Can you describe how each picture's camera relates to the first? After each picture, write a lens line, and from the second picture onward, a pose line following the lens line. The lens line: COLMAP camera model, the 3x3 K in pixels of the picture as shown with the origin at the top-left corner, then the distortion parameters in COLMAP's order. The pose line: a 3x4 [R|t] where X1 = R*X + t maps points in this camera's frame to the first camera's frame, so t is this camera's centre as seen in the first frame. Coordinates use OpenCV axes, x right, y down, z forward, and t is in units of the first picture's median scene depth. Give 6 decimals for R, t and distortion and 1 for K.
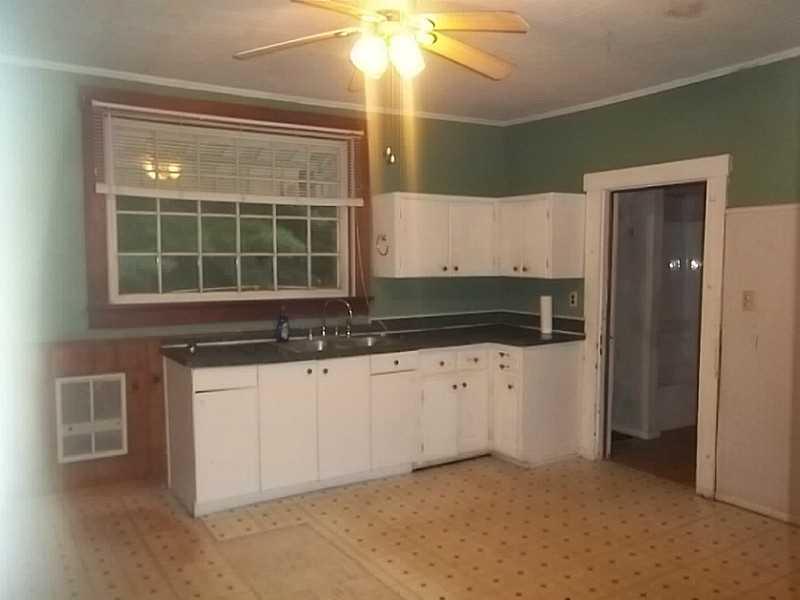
lens RADIAL K [[642.9, 0, 398.8], [0, 642.9, 300.9], [0, 0, 1]] dist [0.076040, 0.002461]
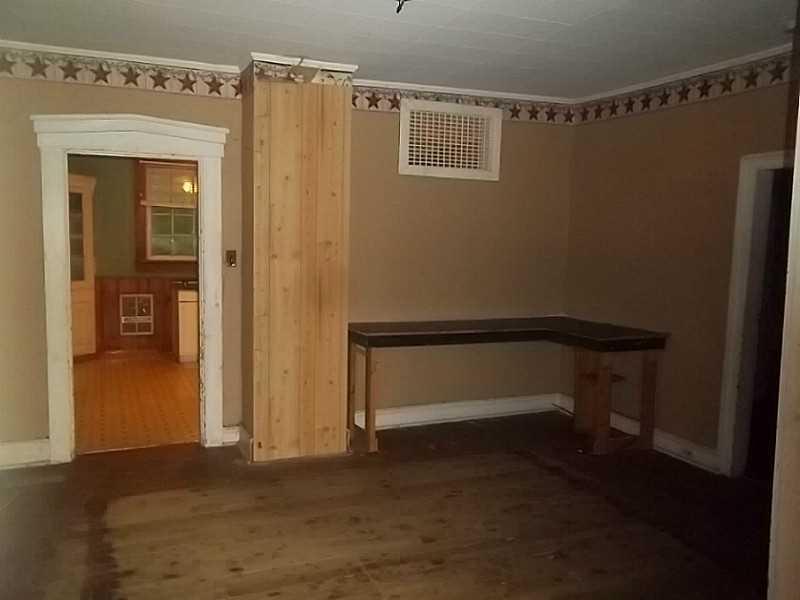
lens RADIAL K [[642.9, 0, 400.3], [0, 642.9, 299.6], [0, 0, 1]] dist [0.076040, 0.002461]
pose [[0.990865, 0.042129, -0.128111, 0.597348], [-0.040572, 0.999068, 0.014735, 0.066761], [0.128613, -0.009403, 0.991650, -0.895463]]
